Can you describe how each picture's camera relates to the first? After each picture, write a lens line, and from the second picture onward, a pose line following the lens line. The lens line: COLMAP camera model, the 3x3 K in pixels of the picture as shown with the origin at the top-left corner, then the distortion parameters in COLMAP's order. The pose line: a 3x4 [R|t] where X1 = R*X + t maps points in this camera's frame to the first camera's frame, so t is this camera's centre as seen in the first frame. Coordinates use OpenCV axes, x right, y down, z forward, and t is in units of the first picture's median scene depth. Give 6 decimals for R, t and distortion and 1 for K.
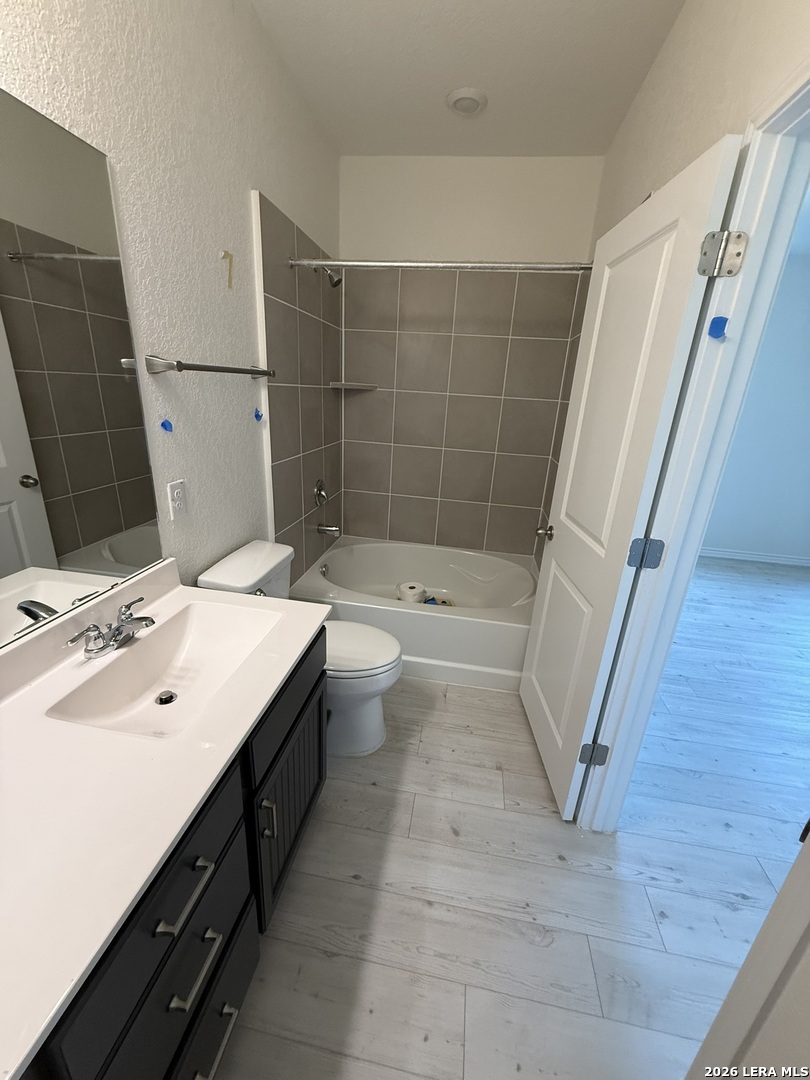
lens RADIAL K [[431.0, 0, 411.3], [0, 431.0, 533.0], [0, 0, 1]] dist [0.002658, 0.000622]
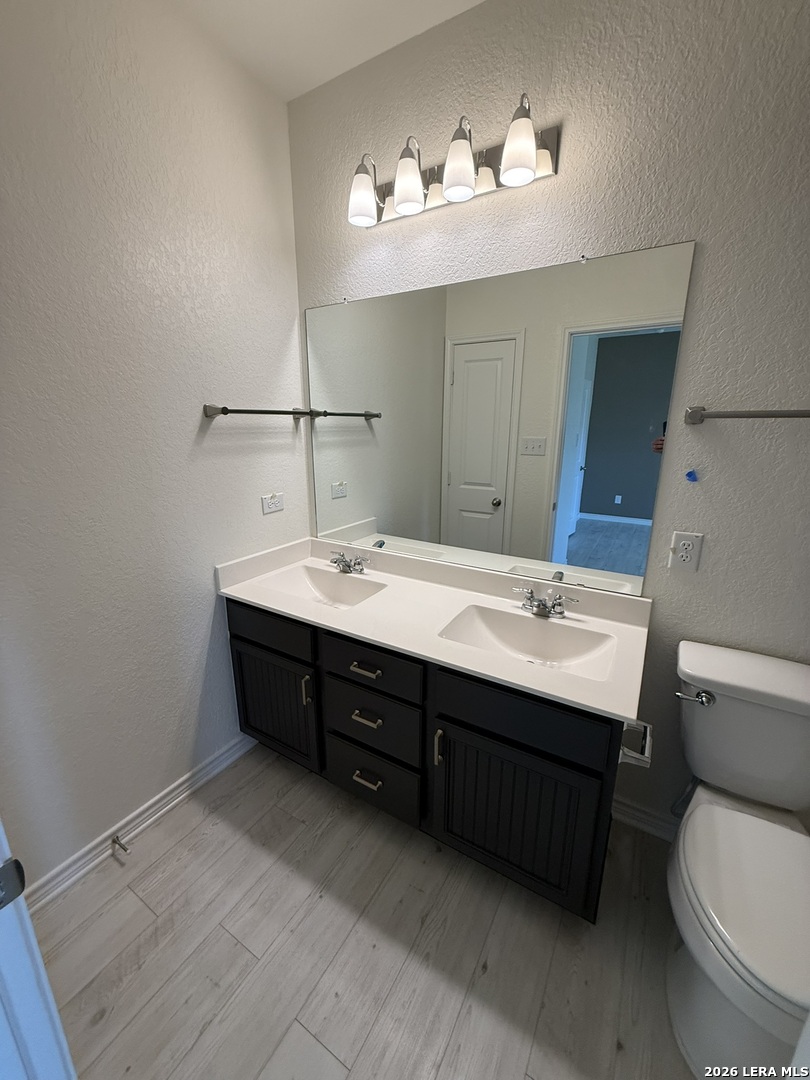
lens RADIAL K [[431.0, 0, 409.0], [0, 431.0, 542.7], [0, 0, 1]] dist [0.002658, 0.000622]
pose [[-0.377907, 0.175159, -0.909123, 0.662556], [-0.325127, 0.894296, 0.307453, -0.226551], [0.866878, 0.411769, -0.281012, 0.864567]]
